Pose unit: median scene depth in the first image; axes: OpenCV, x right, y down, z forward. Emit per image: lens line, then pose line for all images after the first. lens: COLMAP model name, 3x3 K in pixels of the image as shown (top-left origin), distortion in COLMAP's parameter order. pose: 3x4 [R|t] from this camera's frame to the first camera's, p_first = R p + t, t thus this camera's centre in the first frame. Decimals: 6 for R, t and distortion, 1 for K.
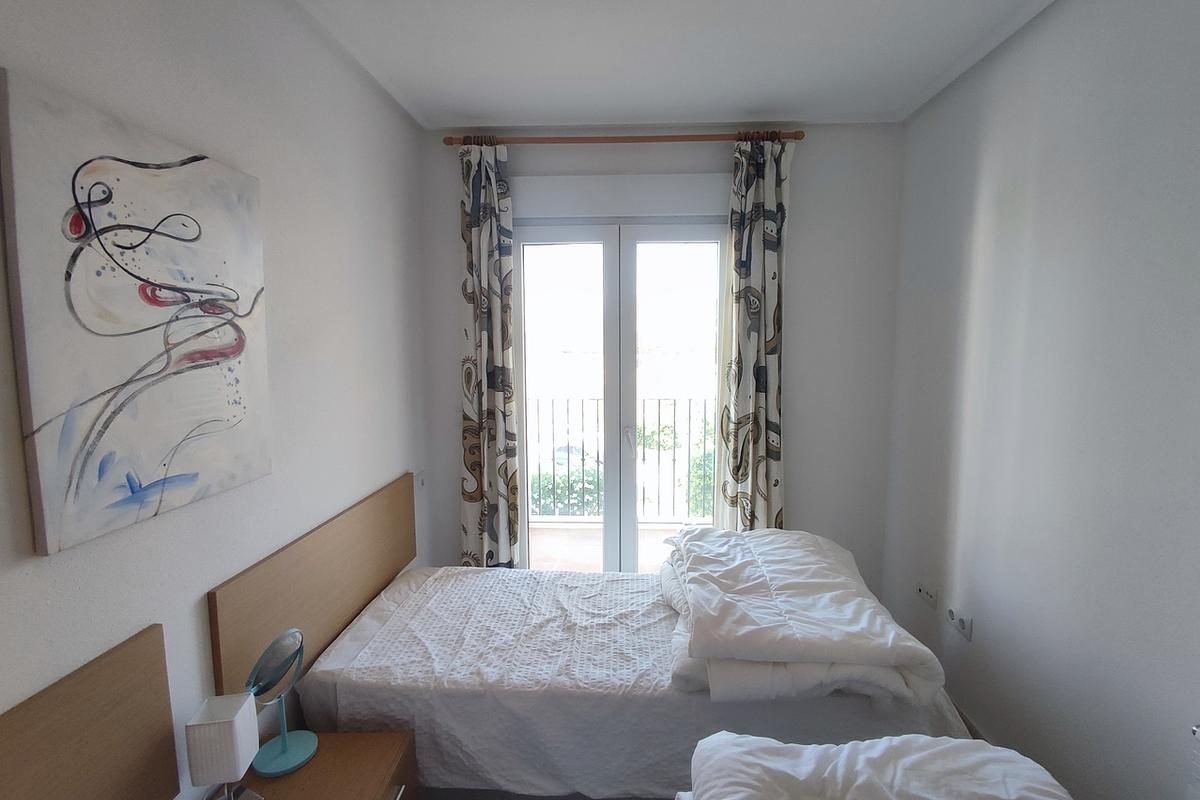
lens RADIAL K [[552.0, 0, 599.6], [0, 552.0, 397.4], [0, 0, 1]] dist [-0.006920, -0.001538]
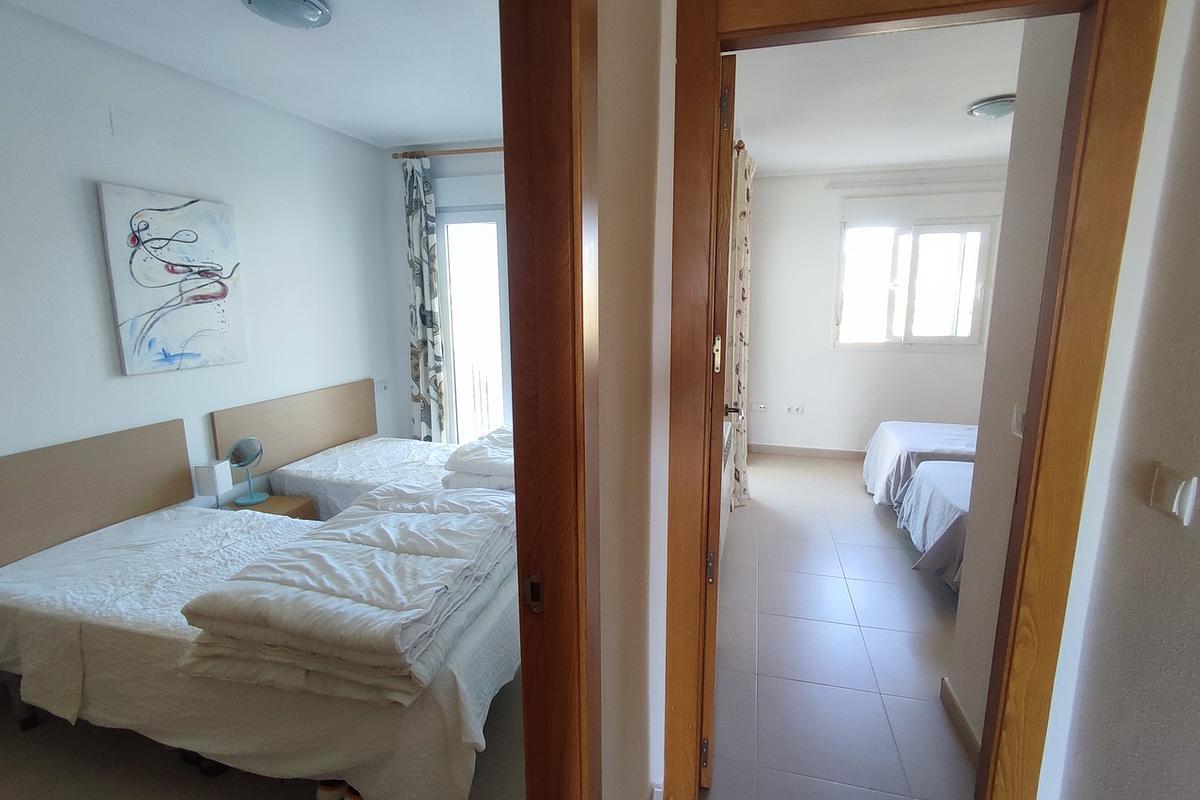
lens RADIAL K [[552.0, 0, 603.0], [0, 552.0, 400.2], [0, 0, 1]] dist [-0.006920, -0.001538]
pose [[0.974362, 0.042567, -0.220923, 1.173230], [-0.024942, 0.996323, 0.081965, 0.097854], [0.223600, -0.074353, 0.971841, -0.676108]]
